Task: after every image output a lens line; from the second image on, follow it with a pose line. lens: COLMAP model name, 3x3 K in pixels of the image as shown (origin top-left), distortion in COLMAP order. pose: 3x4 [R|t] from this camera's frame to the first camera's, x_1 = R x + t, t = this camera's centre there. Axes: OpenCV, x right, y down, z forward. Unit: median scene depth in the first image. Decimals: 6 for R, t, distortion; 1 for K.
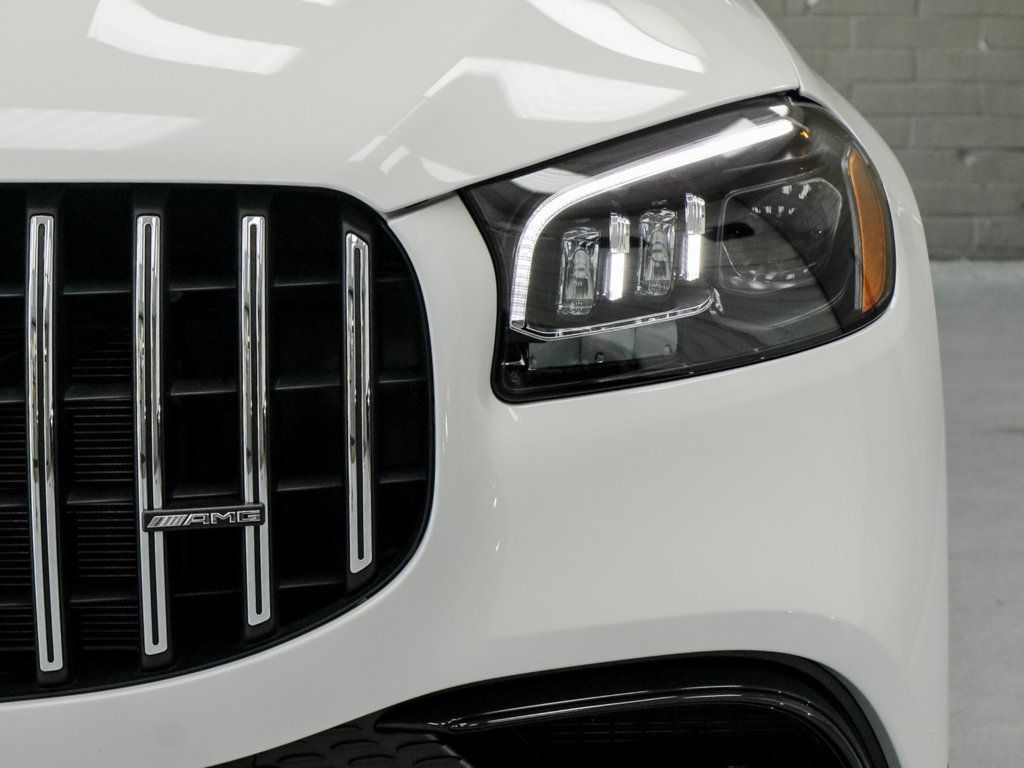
lens RADIAL K [[2080.1, 0, 510.3], [0, 2080.1, 382.0], [0, 0, 1]] dist [0.012257, 0.000000]
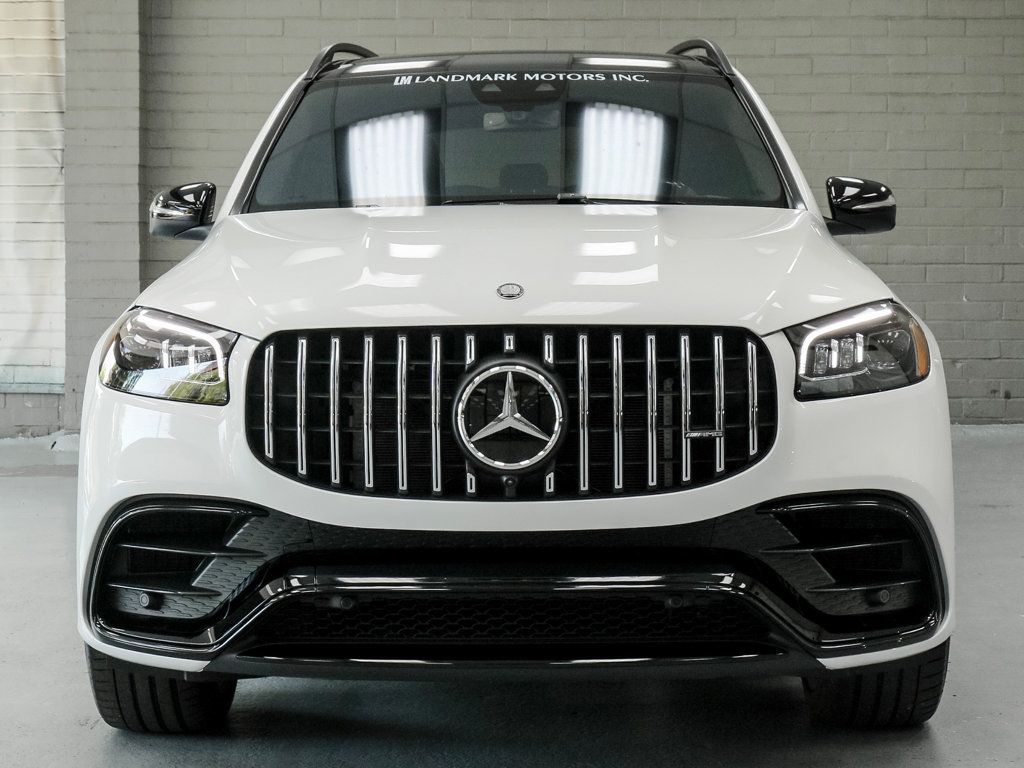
lens RADIAL K [[1621.3, 0, 514.6], [0, 1621.3, 384.8], [0, 0, 1]] dist [-0.004980, 0.000000]
pose [[0.998646, 0.000198, -0.052025, -0.276793], [-0.006248, 0.993212, -0.116154, 0.249287], [0.051649, 0.116322, 0.991868, -1.261522]]
